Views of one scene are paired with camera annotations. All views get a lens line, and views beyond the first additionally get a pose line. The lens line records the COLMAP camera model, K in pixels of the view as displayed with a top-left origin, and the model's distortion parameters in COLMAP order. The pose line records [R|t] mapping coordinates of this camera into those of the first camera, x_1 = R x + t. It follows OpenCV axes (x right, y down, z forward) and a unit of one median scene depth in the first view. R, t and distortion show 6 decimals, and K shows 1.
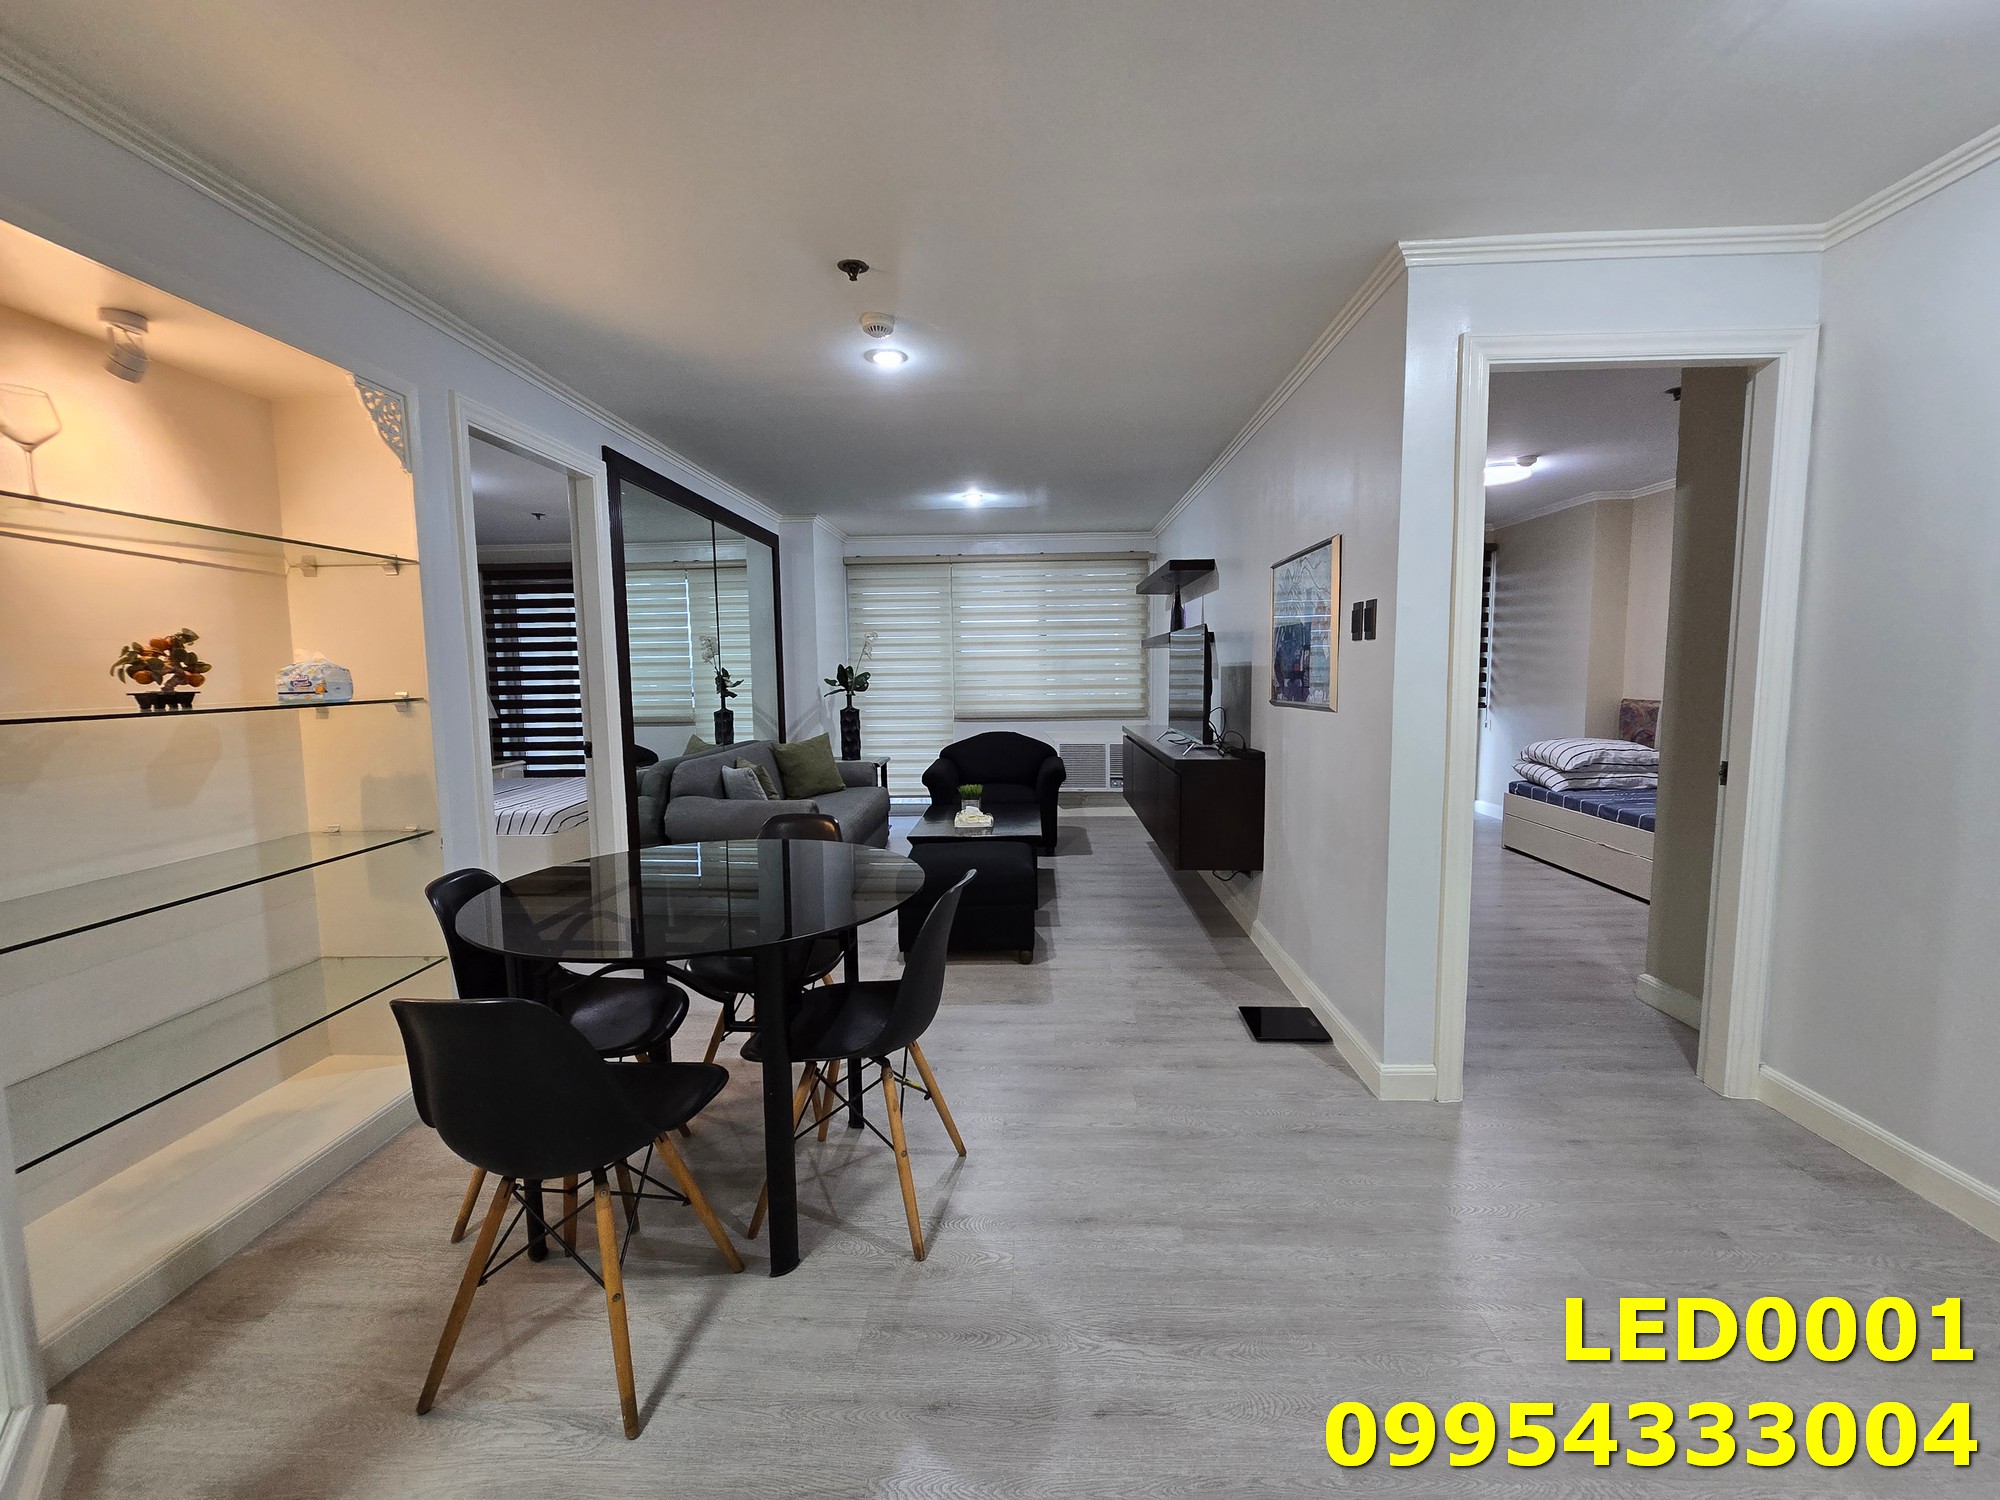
lens RADIAL K [[817.1, 0, 1002.4], [0, 817.1, 743.7], [0, 0, 1]] dist [-0.006308, 0.002477]
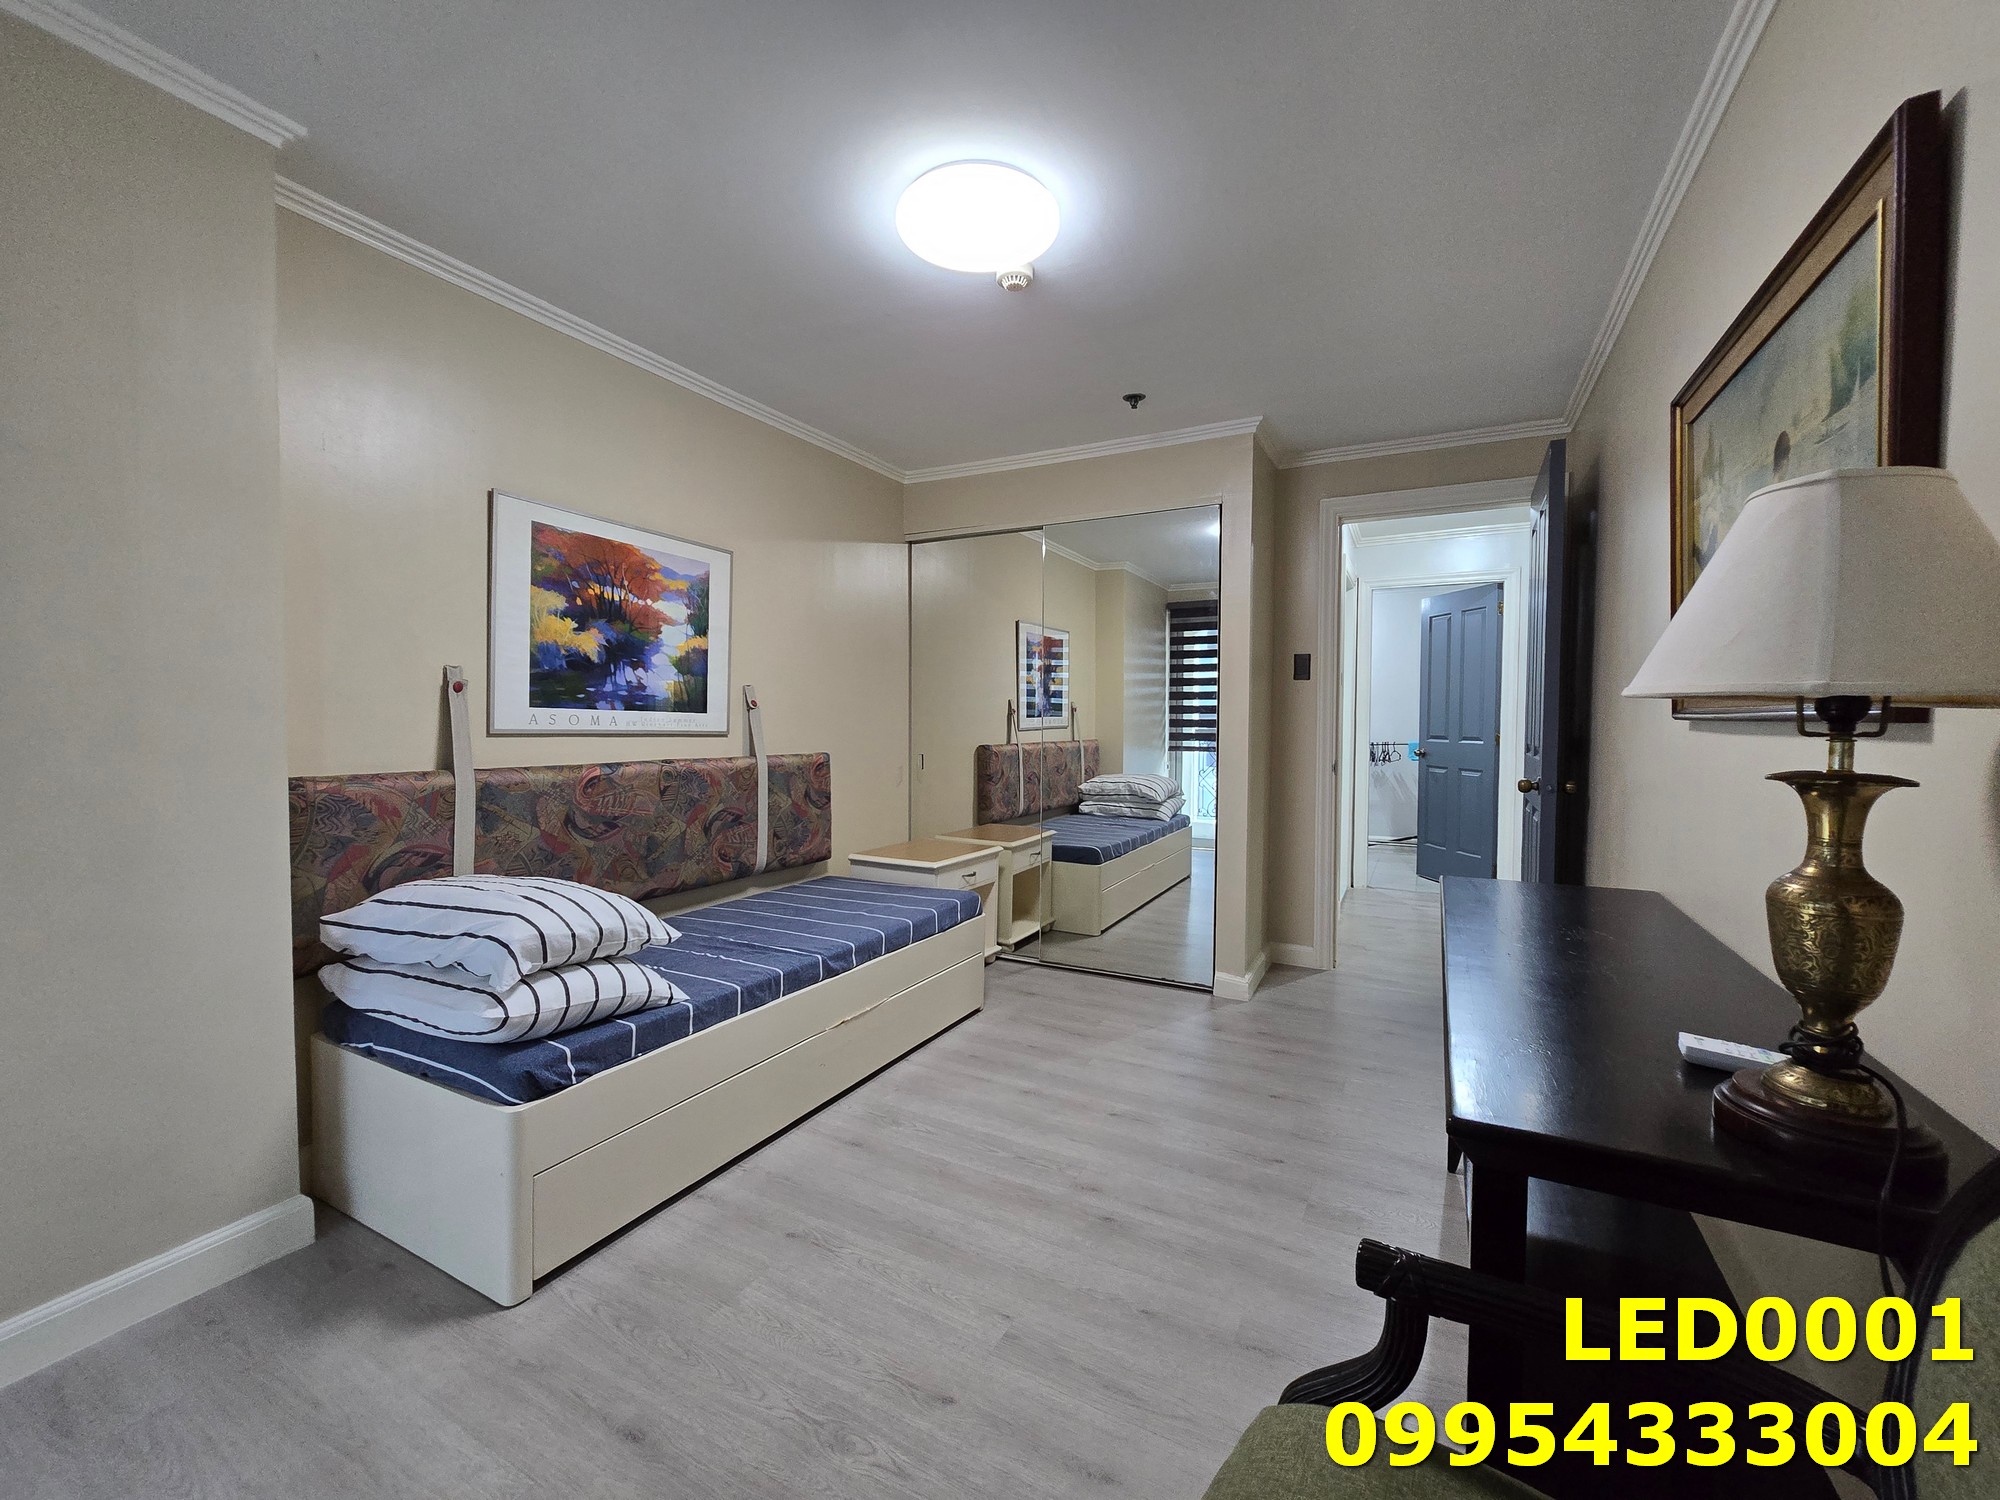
lens RADIAL K [[817.1, 0, 1003.0], [0, 817.1, 743.1], [0, 0, 1]] dist [-0.006308, 0.002477]
pose [[-0.900350, -0.001071, 0.435165, 0.339930], [0.050574, 0.992963, 0.107081, -0.090701], [-0.432217, 0.118418, -0.893960, 1.169061]]
